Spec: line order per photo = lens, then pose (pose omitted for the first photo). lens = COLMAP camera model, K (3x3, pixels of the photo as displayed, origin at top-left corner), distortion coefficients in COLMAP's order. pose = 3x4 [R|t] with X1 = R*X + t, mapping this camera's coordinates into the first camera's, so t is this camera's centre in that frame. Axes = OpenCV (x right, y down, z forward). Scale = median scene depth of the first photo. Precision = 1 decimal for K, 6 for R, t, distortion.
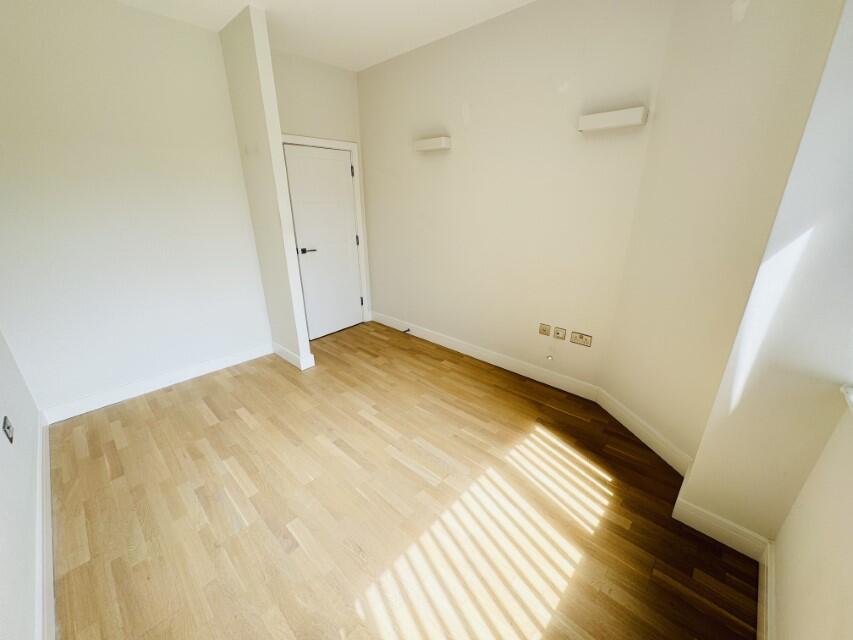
lens RADIAL K [[340.3, 0, 426.5], [0, 340.3, 320.0], [0, 0, 1]] dist [-0.001121, 0.000510]
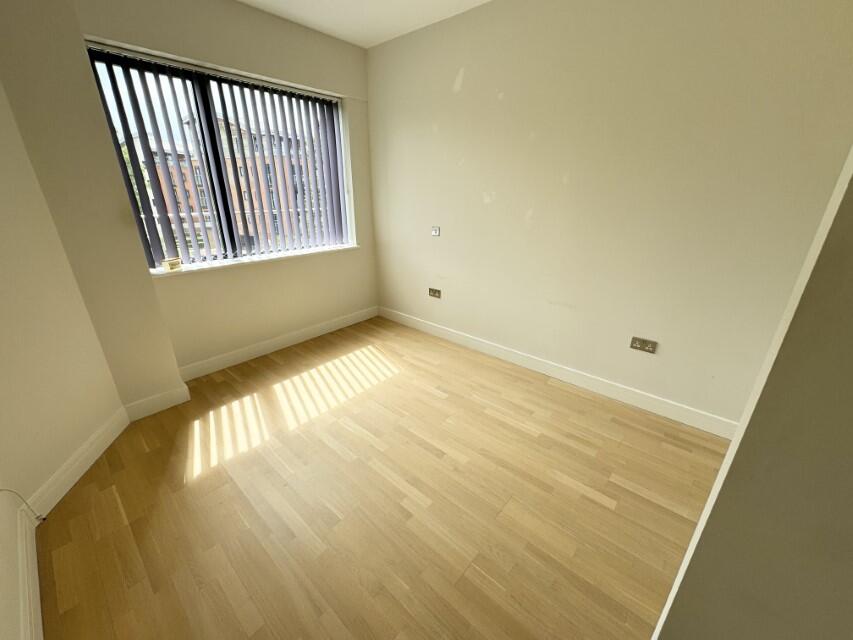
lens RADIAL K [[340.3, 0, 426.5], [0, 340.3, 320.0], [0, 0, 1]] dist [-0.001121, 0.000510]
pose [[-0.999567, 0.013736, -0.026030, -0.225762], [-0.006650, 0.756146, 0.654369, -0.550761], [0.028671, 0.654259, -0.755727, 1.593663]]
